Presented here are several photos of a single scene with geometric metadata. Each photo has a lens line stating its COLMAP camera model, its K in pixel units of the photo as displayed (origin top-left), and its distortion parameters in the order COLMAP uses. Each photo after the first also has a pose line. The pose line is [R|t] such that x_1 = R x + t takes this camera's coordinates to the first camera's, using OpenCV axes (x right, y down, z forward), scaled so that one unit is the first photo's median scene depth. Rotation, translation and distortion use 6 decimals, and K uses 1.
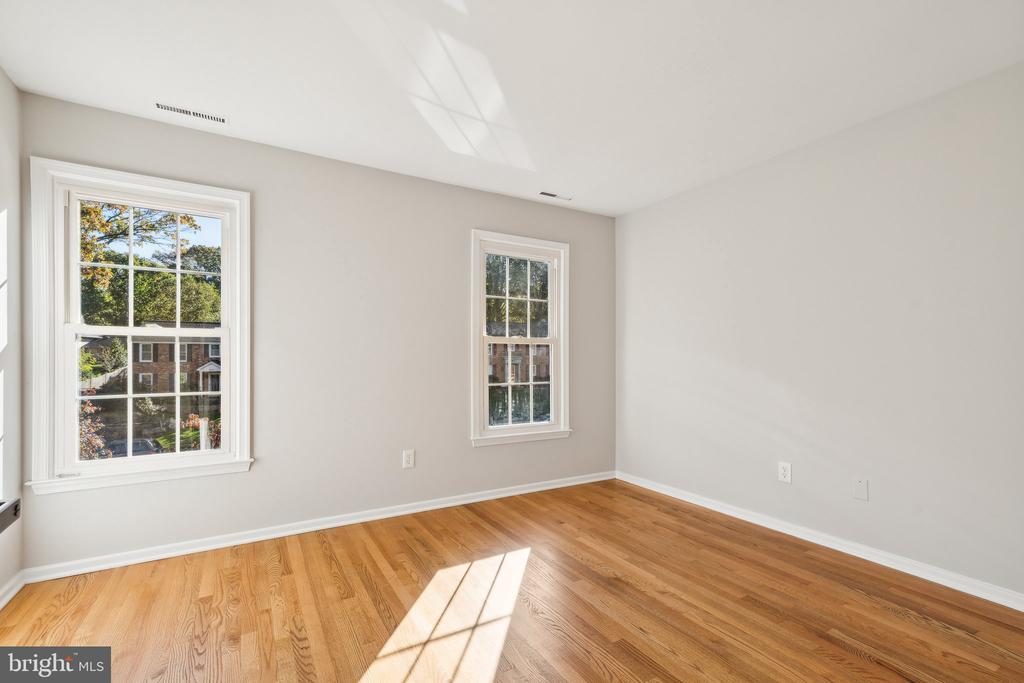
lens RADIAL K [[454.5, 0, 510.5], [0, 454.5, 345.2], [0, 0, 1]] dist [0.000339, 0.000028]
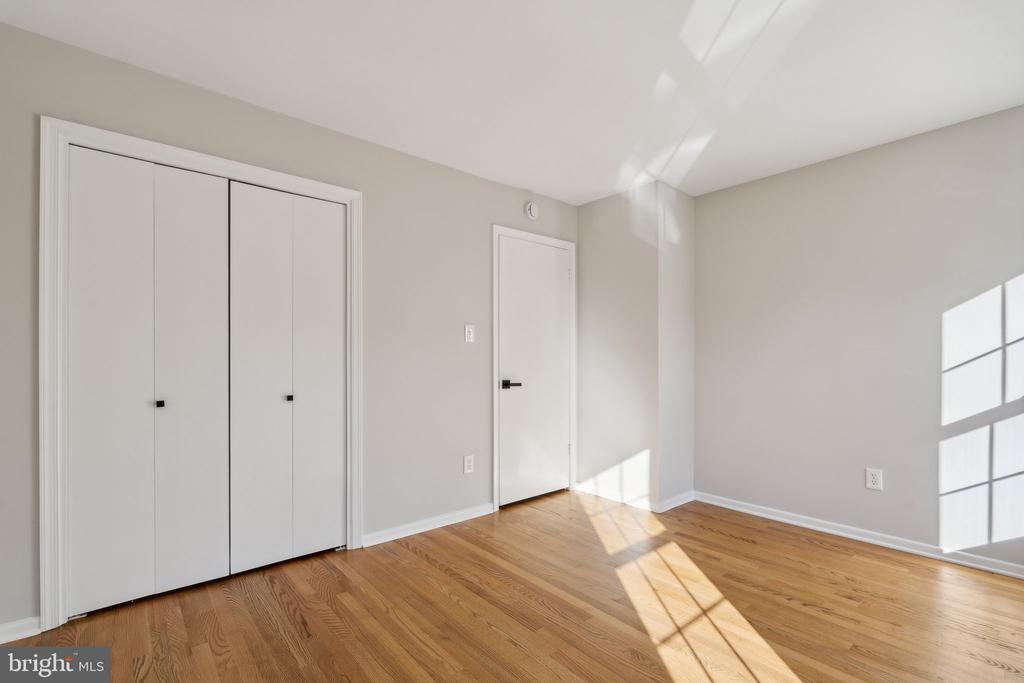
lens RADIAL K [[454.5, 0, 510.5], [0, 454.5, 345.2], [0, 0, 1]] dist [0.000339, 0.000028]
pose [[-0.980182, -0.006032, -0.198008, 0.506512], [-0.000066, 0.999546, -0.030127, 0.029488], [0.198100, -0.029517, -0.979737, 2.010487]]
